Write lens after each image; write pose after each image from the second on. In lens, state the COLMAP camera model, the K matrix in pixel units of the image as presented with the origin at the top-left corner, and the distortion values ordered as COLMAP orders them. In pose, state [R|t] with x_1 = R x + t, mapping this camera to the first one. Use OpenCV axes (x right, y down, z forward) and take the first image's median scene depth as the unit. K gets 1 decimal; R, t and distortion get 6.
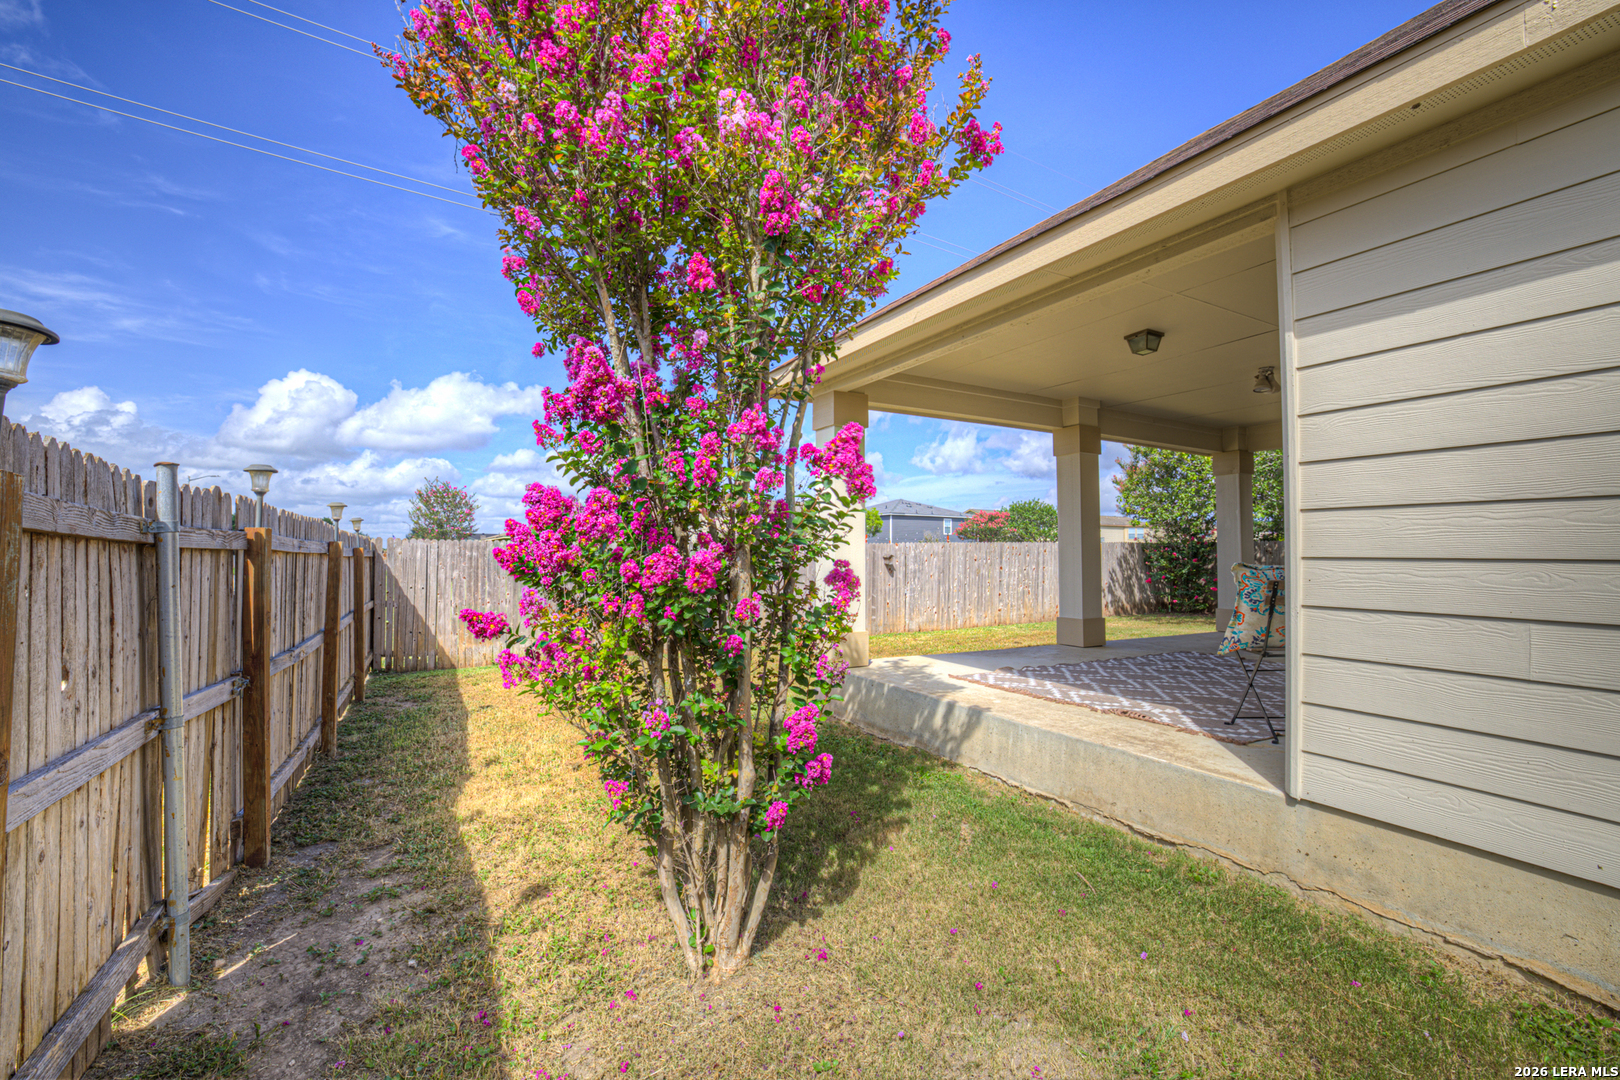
lens RADIAL K [[696.4, 0, 800.7], [0, 696.4, 532.7], [0, 0, 1]] dist [-0.047254, 0.019440]
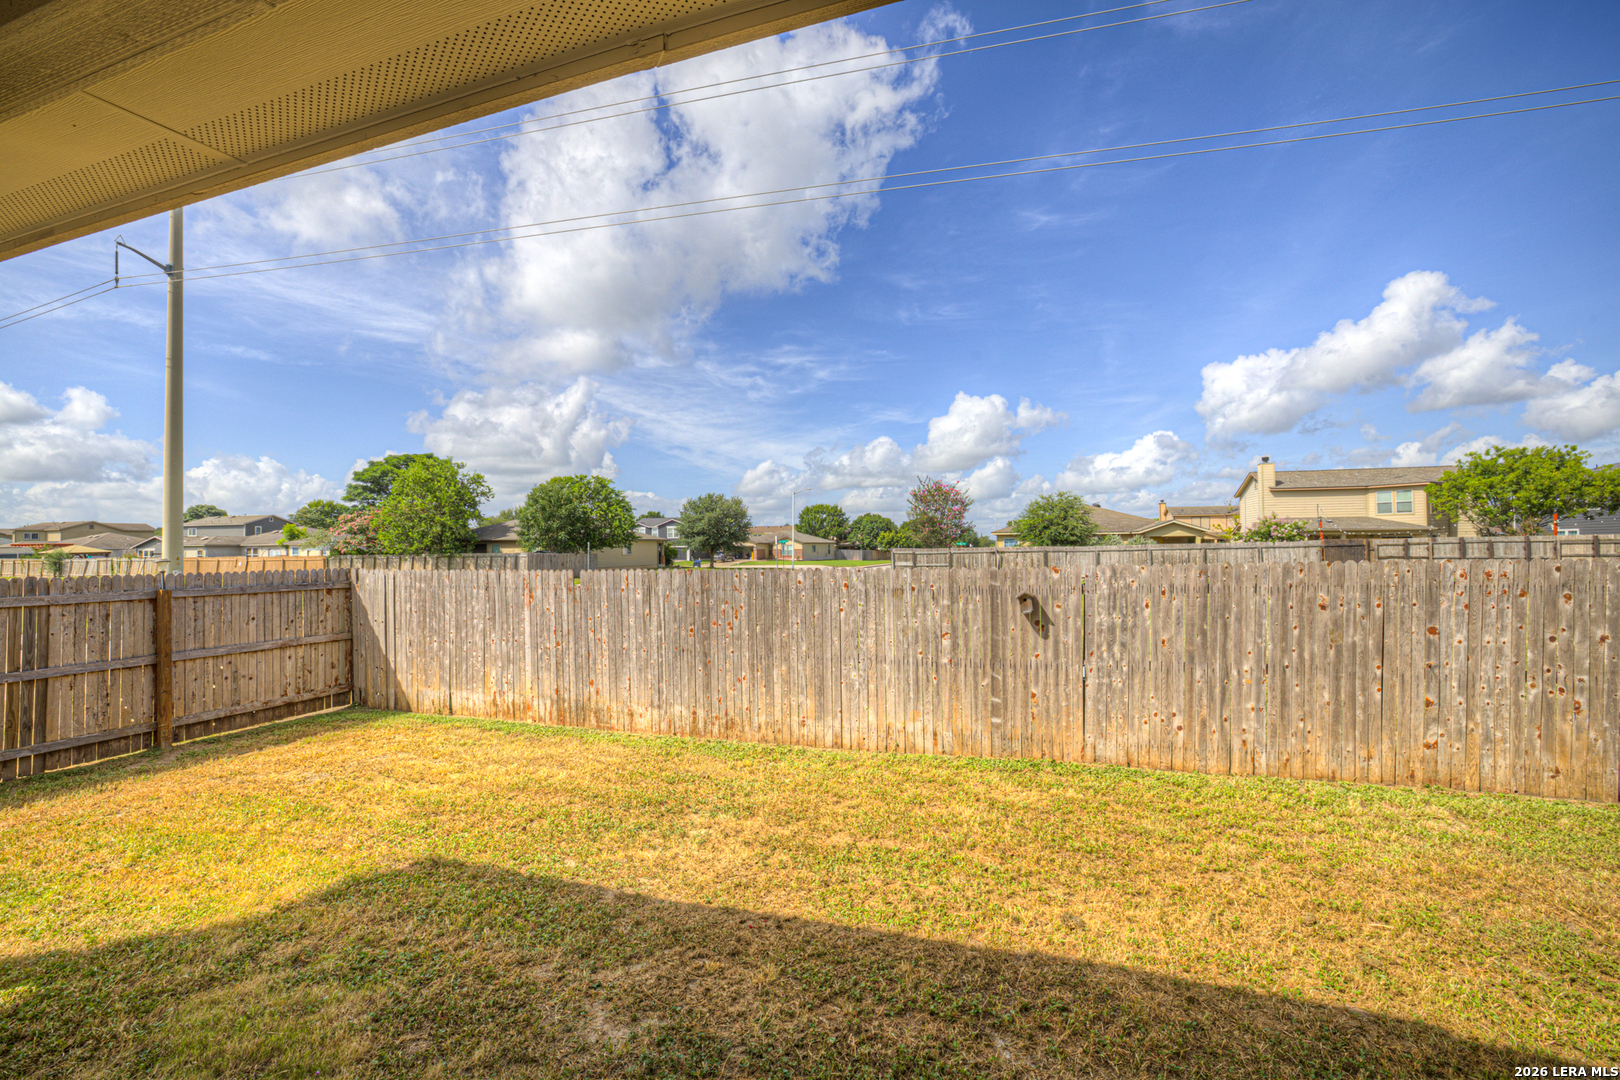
lens RADIAL K [[696.4, 0, 800.7], [0, 696.4, 532.7], [0, 0, 1]] dist [-0.047254, 0.019440]
pose [[0.662866, -0.023982, -0.748354, 0.351381], [0.036090, 0.999349, -0.000058, -0.013179], [0.747868, -0.026969, 0.663300, 0.539279]]
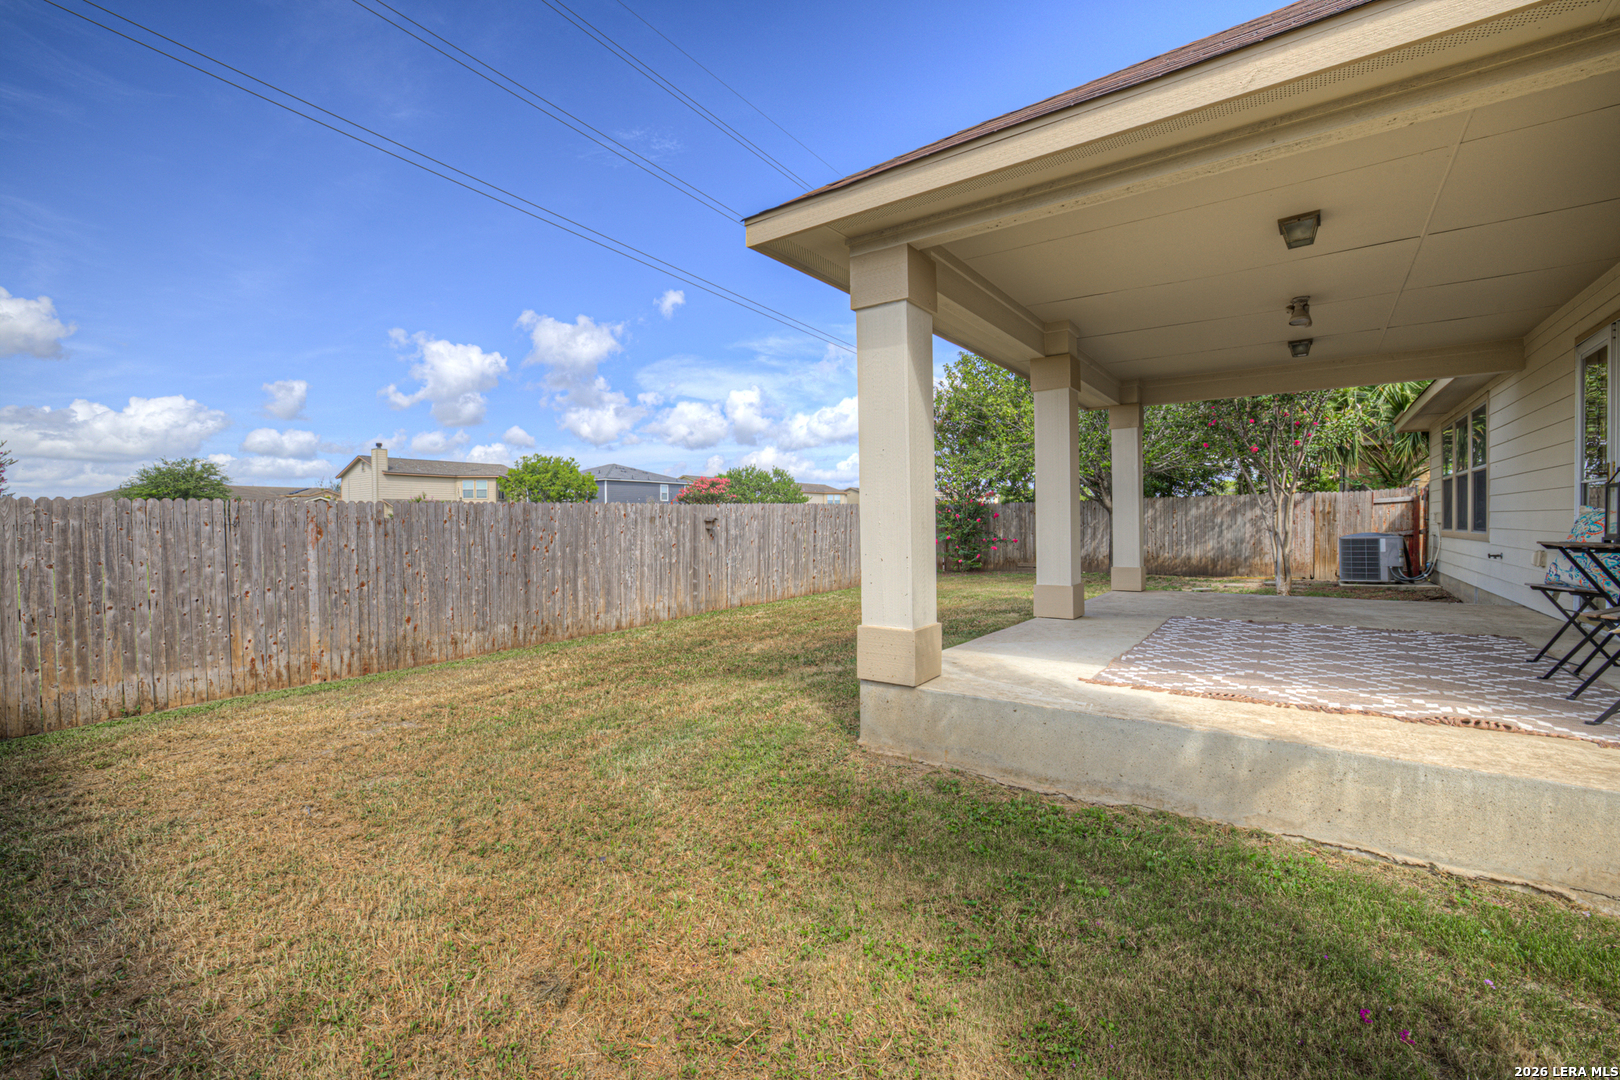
lens RADIAL K [[696.4, 0, 800.7], [0, 696.4, 532.7], [0, 0, 1]] dist [-0.047254, 0.019440]
pose [[0.908013, -0.020856, 0.418423, -0.118095], [0.001391, 0.998905, 0.046772, 0.009745], [-0.418940, -0.041888, 0.907047, 0.182038]]
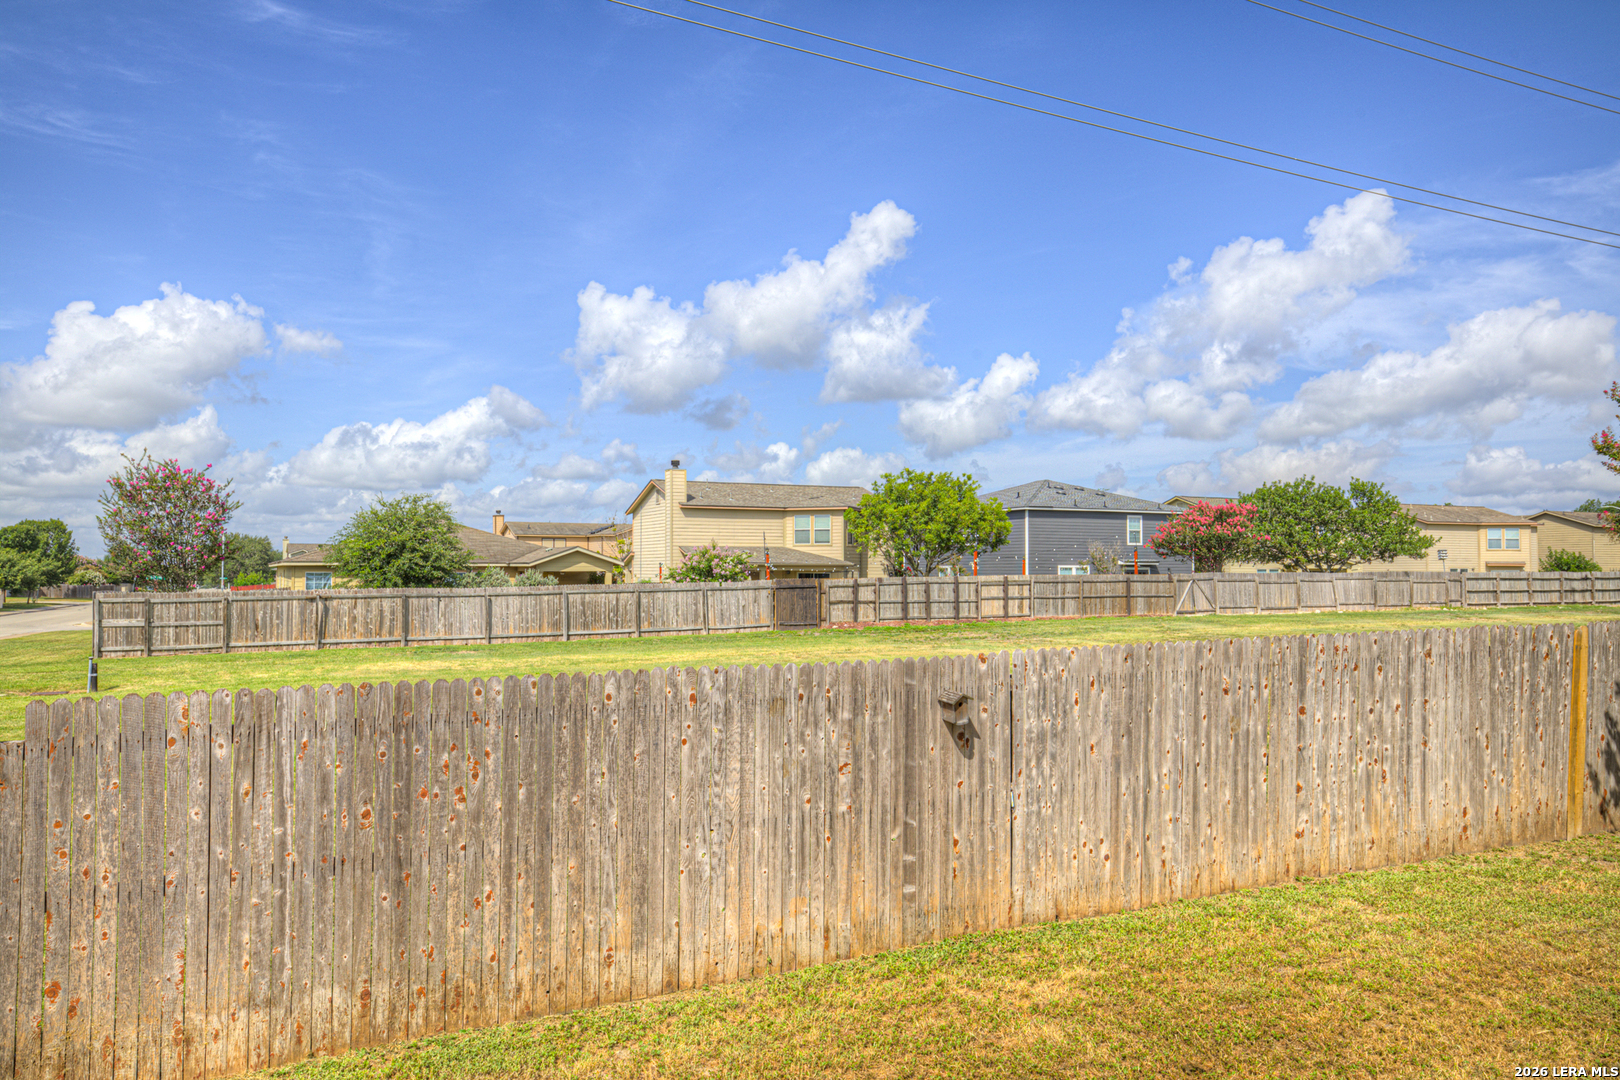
lens RADIAL K [[1170.9, 0, 801.0], [0, 1170.9, 533.4], [0, 0, 1]] dist [0.002037, 0.052479]
pose [[0.997624, -0.008089, -0.068423, 0.086348], [0.008085, 0.999967, -0.000333, -0.039977], [0.068423, -0.000221, 0.997656, 0.423462]]
